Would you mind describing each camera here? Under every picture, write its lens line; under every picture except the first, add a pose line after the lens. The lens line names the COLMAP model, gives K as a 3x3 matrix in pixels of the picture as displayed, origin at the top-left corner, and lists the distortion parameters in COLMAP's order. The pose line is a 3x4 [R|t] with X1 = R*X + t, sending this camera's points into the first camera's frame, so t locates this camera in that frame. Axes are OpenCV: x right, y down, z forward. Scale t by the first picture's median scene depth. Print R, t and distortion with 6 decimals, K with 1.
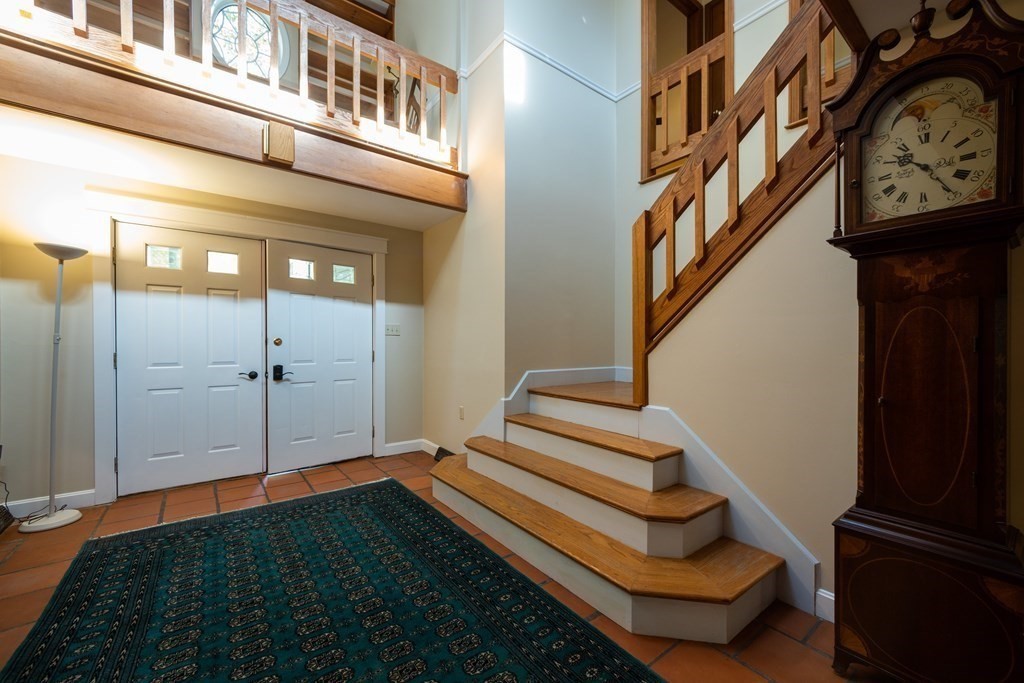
lens RADIAL K [[410.9, 0, 519.5], [0, 410.9, 346.9], [0, 0, 1]] dist [0.006034, -0.000155]
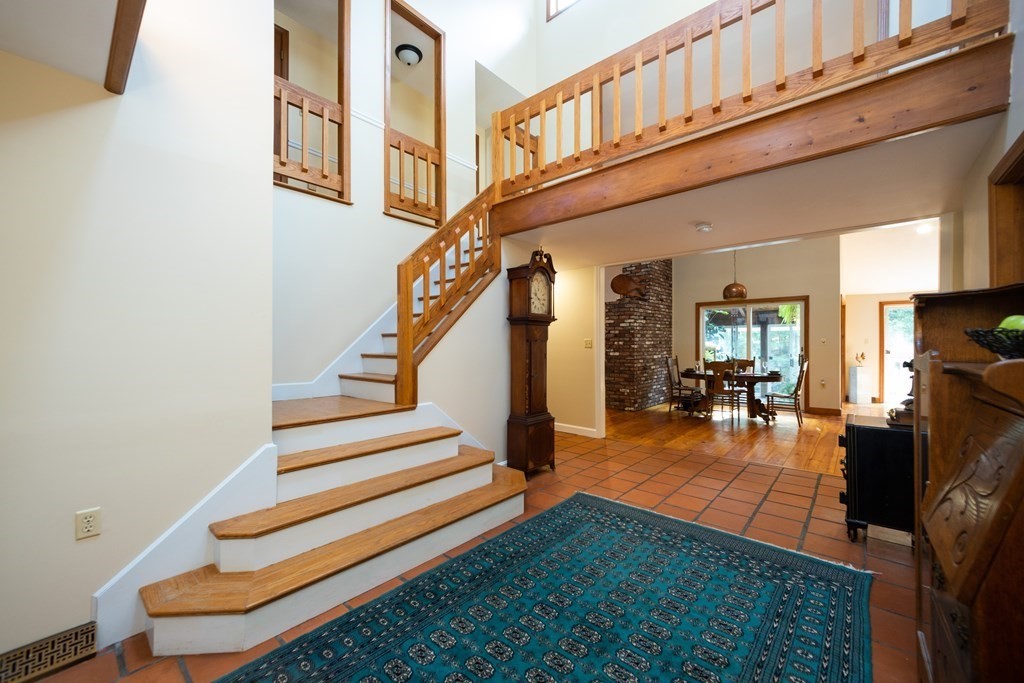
lens RADIAL K [[410.9, 0, 502.7], [0, 410.9, 342.2], [0, 0, 1]] dist [0.006034, -0.000155]
pose [[-0.196893, -0.001511, 0.980424, -1.115012], [0.003822, 0.999990, 0.002309, -0.066179], [-0.980418, 0.004202, -0.196885, 1.049089]]
